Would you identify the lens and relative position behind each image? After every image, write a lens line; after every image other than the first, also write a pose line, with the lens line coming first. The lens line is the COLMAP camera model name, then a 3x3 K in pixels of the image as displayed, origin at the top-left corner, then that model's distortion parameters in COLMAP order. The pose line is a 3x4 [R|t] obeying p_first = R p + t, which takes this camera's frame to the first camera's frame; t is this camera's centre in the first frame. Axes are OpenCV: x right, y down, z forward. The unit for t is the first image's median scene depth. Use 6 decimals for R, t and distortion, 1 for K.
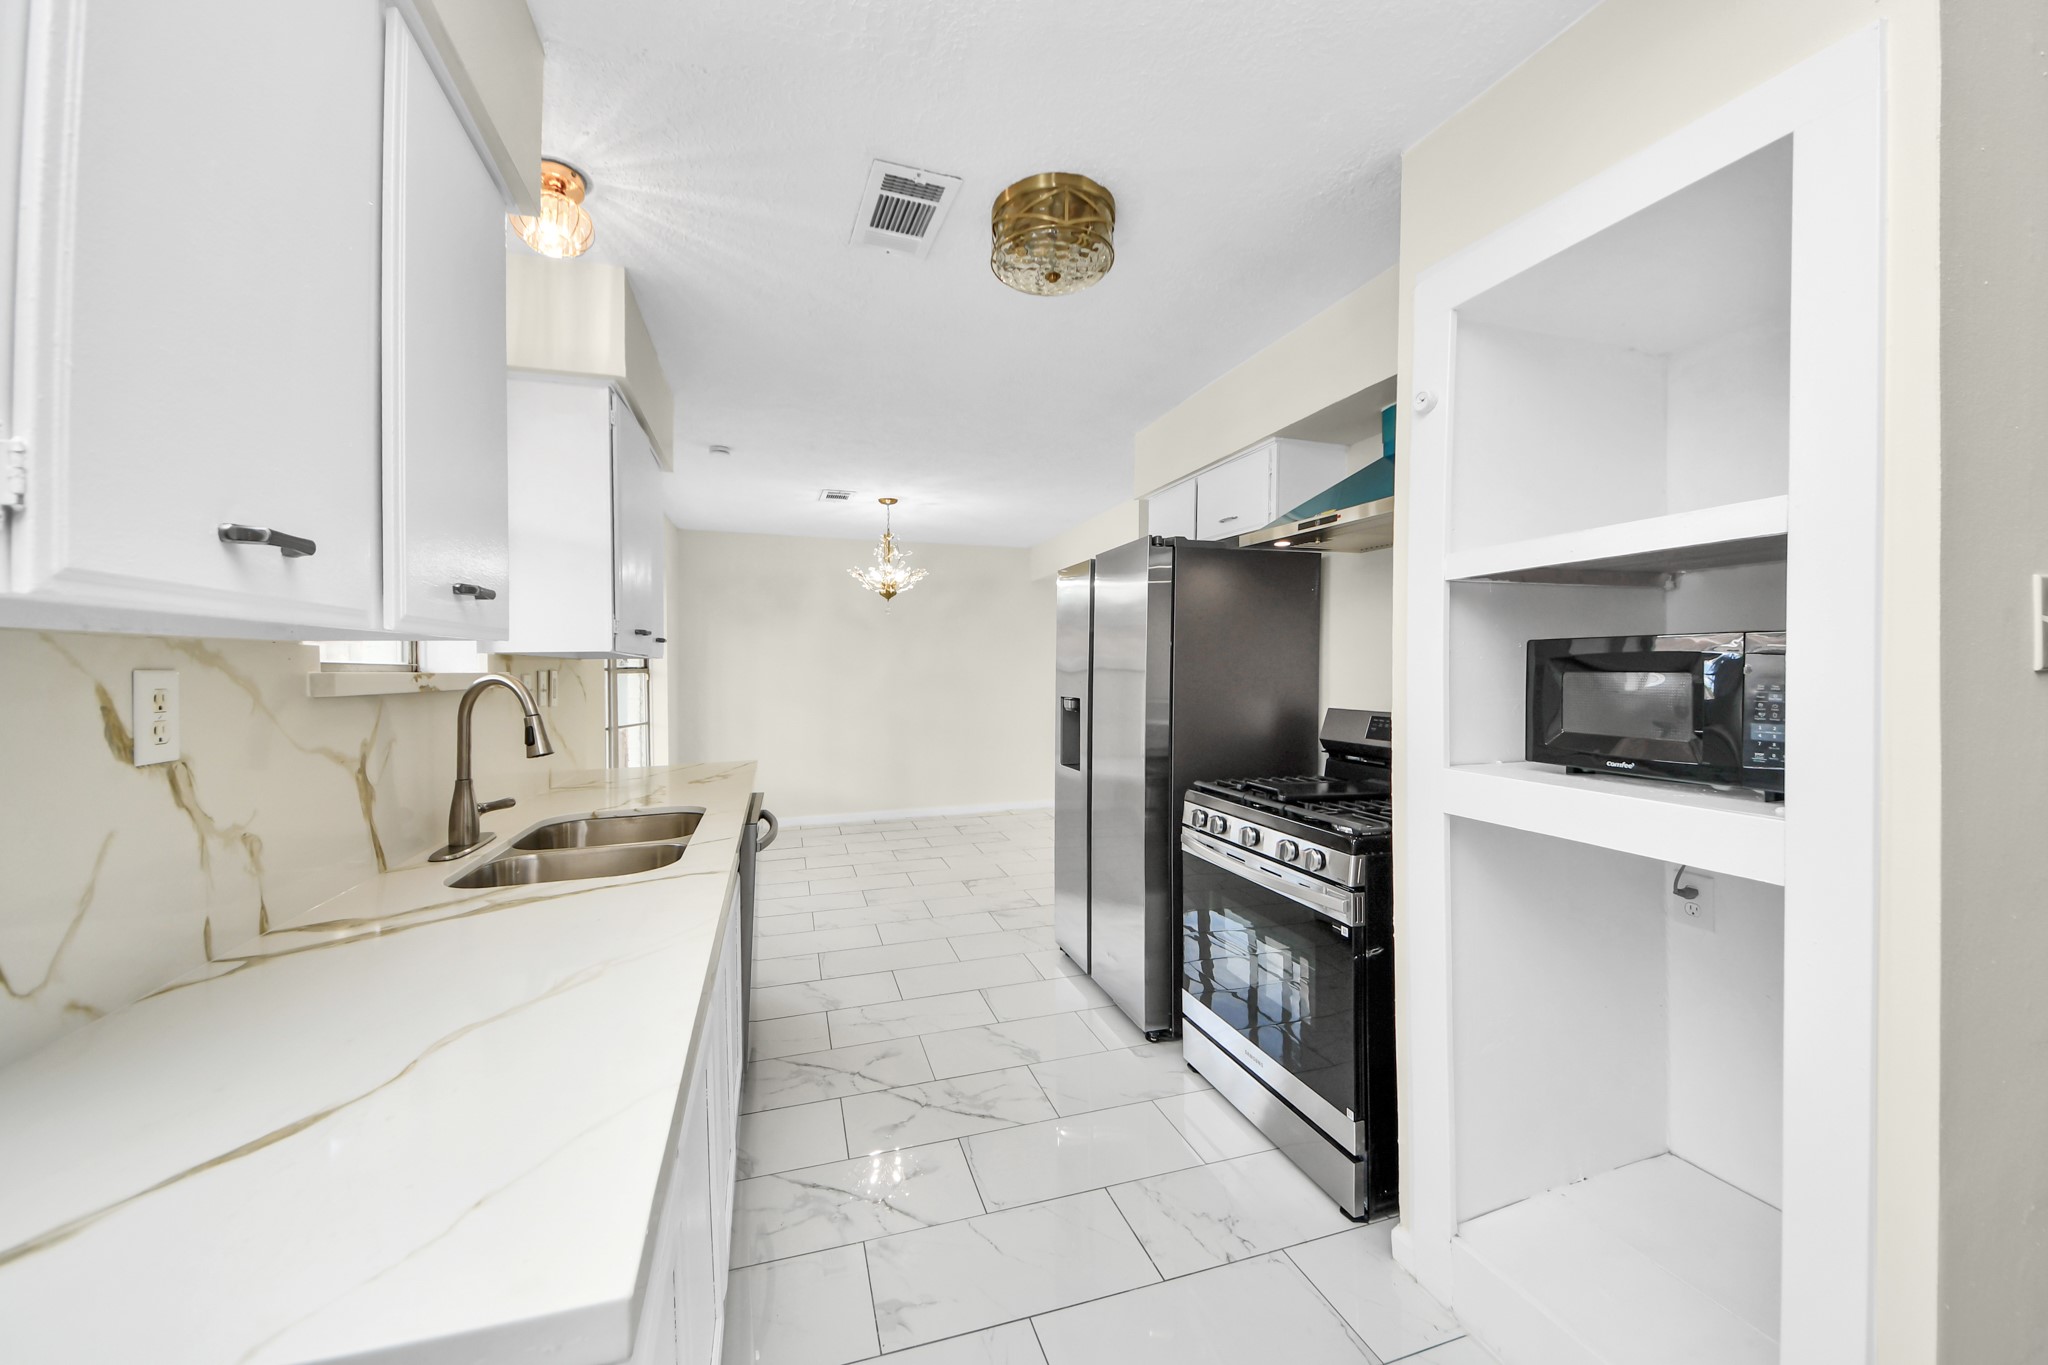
lens RADIAL K [[728.3, 0, 1015.0], [0, 728.3, 675.2], [0, 0, 1]] dist [0.008155, -0.016708]
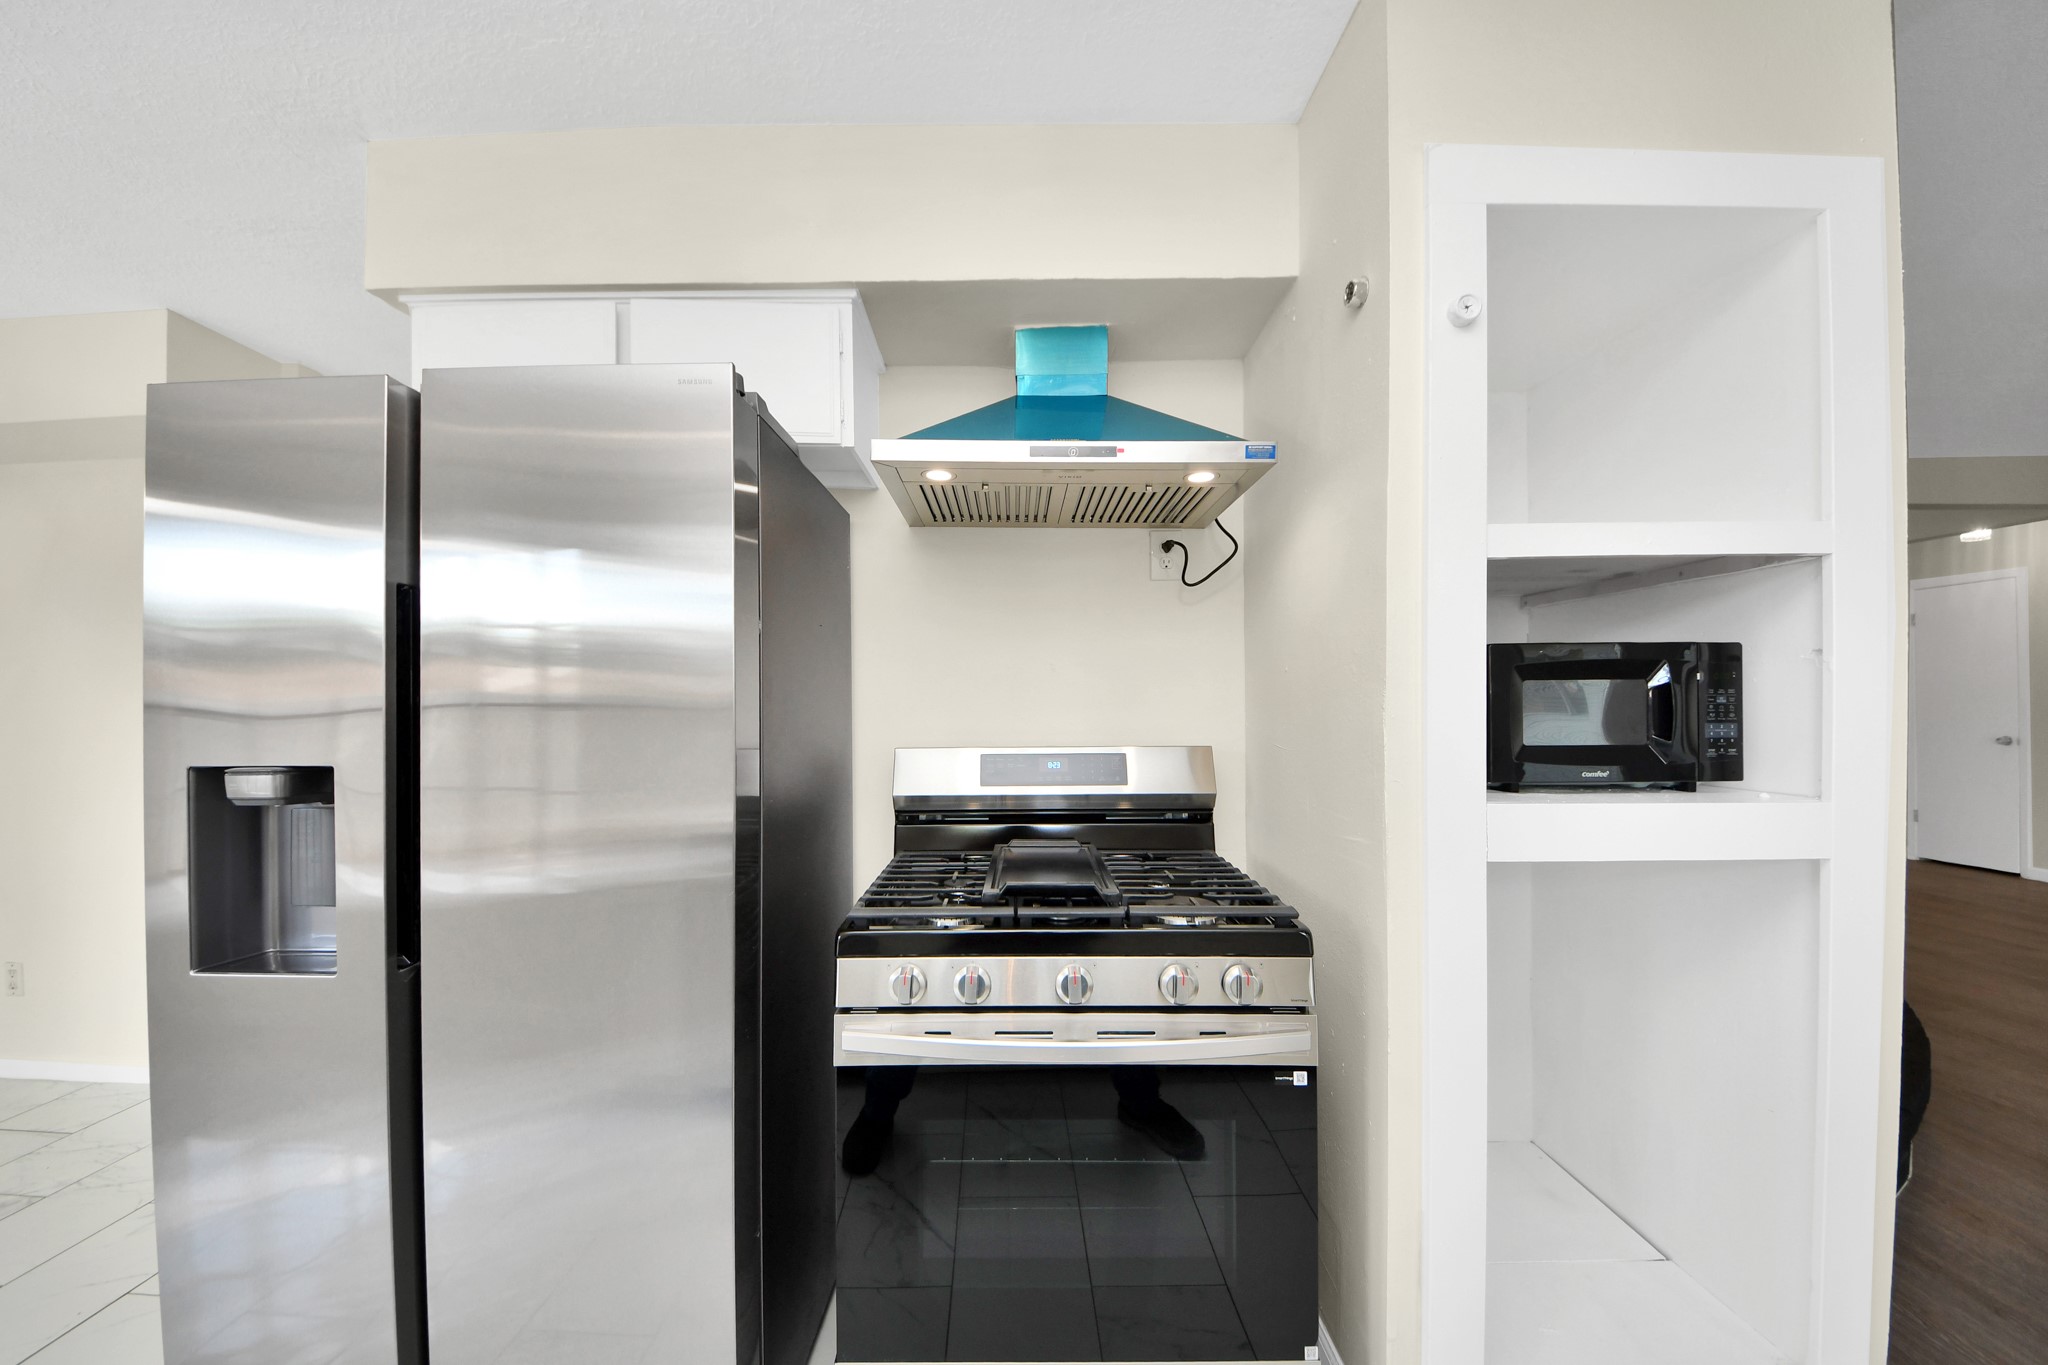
lens RADIAL K [[728.3, 0, 1015.0], [0, 728.3, 675.2], [0, 0, 1]] dist [0.008155, -0.016708]
pose [[0.325193, 0.002790, 0.945643, -0.244597], [0.013655, 0.999878, -0.007646, -0.008949], [-0.945549, 0.015399, 0.325115, 1.023152]]
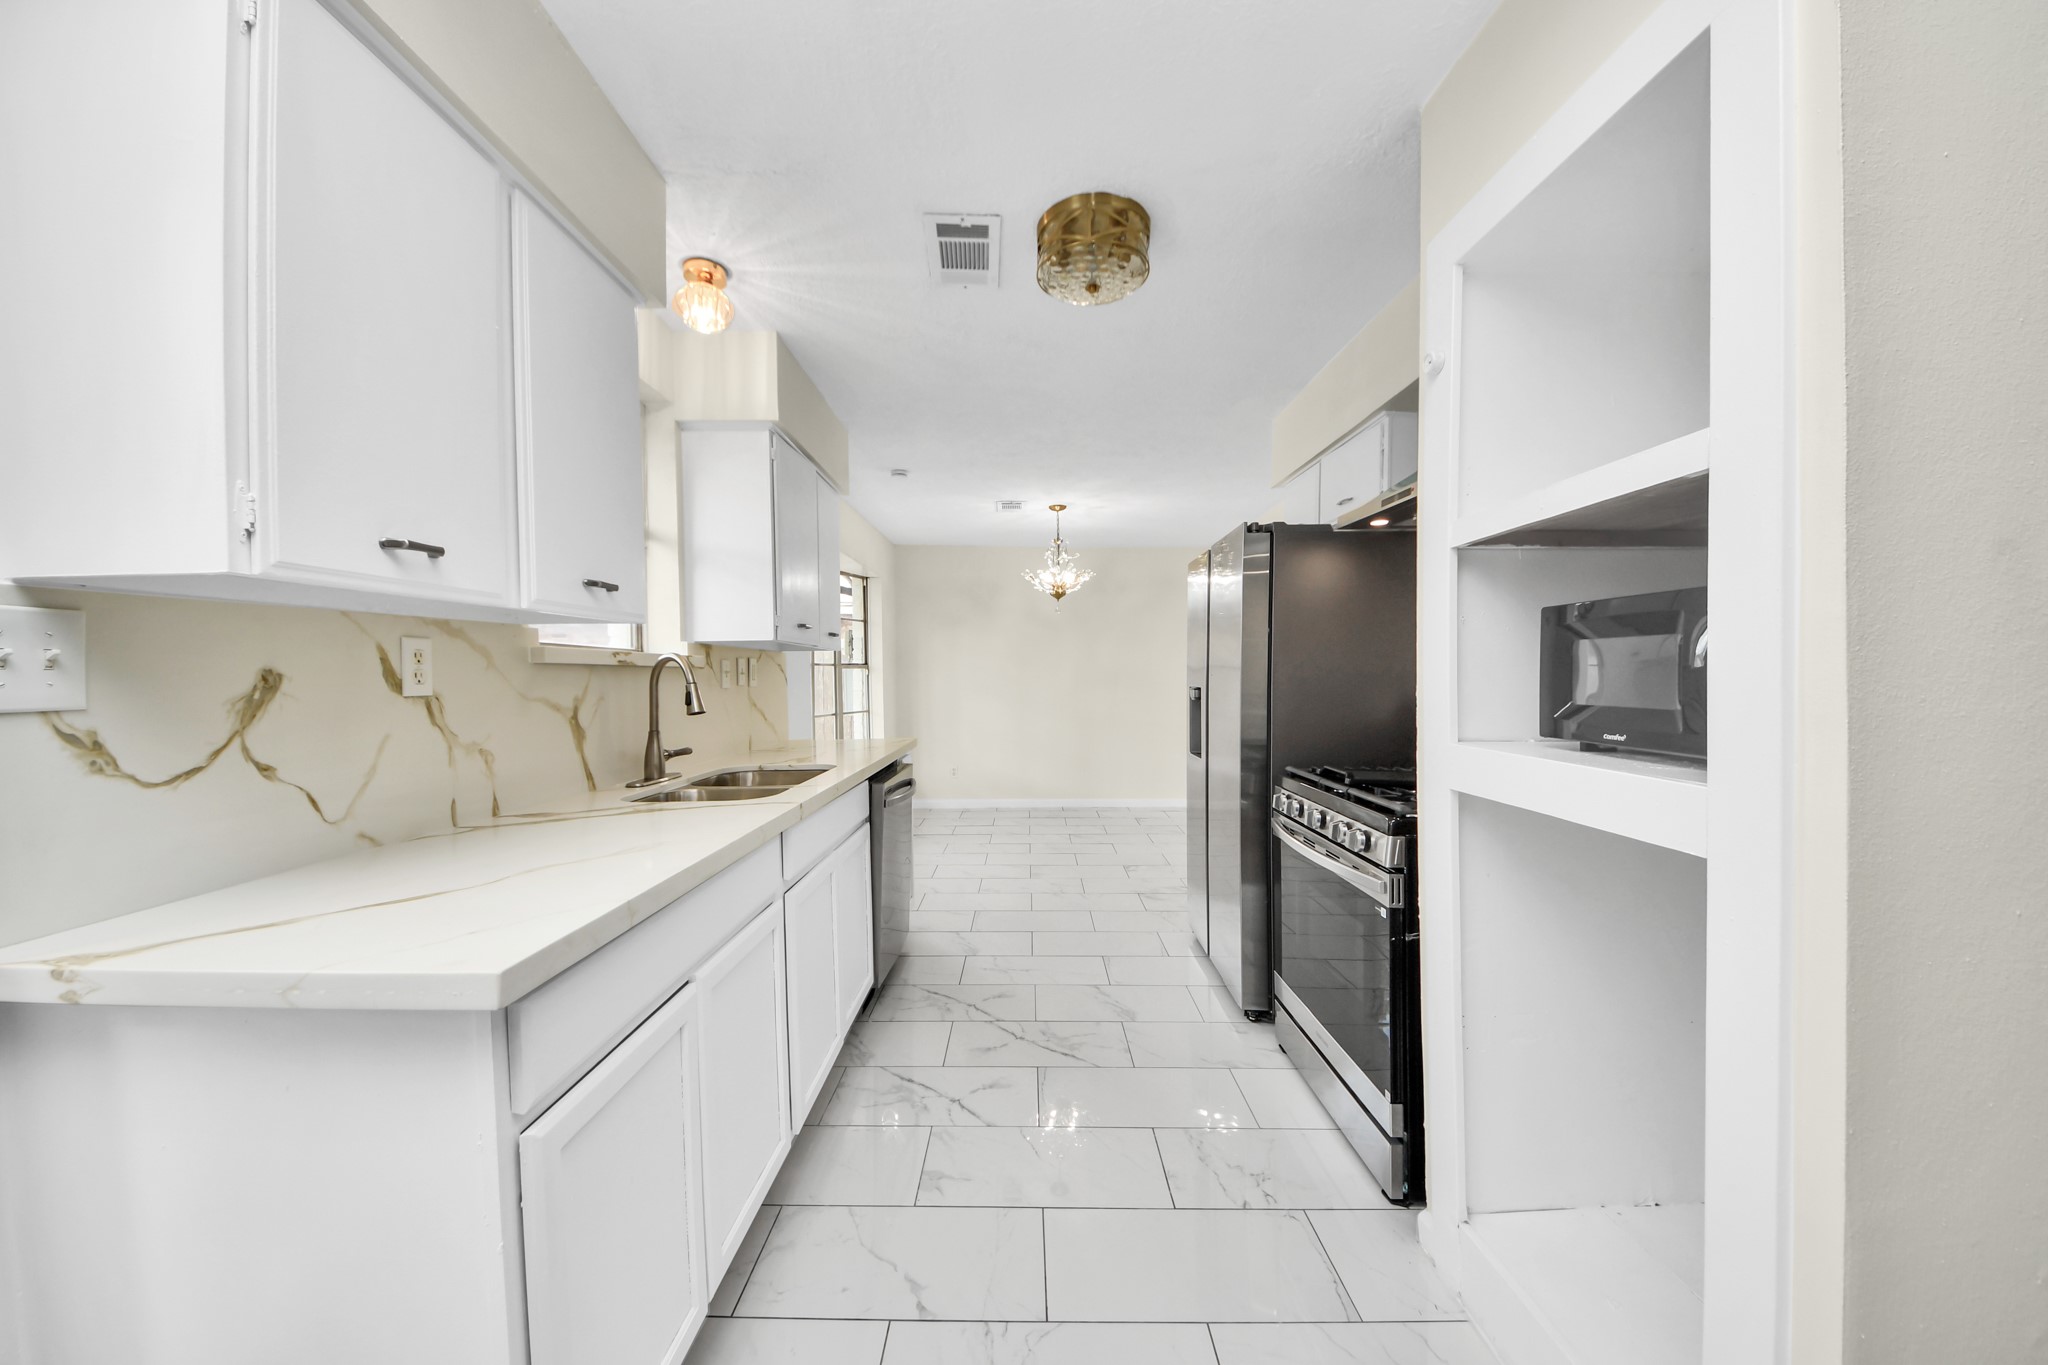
lens RADIAL K [[717.9, 0, 1041.0], [0, 717.9, 700.0], [0, 0, 1]] dist [-0.007720, 0.000056]
pose [[0.956561, 0.013541, -0.291219, 0.285979], [-0.005751, 0.999603, 0.027589, 0.038301], [0.291477, -0.024715, 0.956258, -0.060460]]
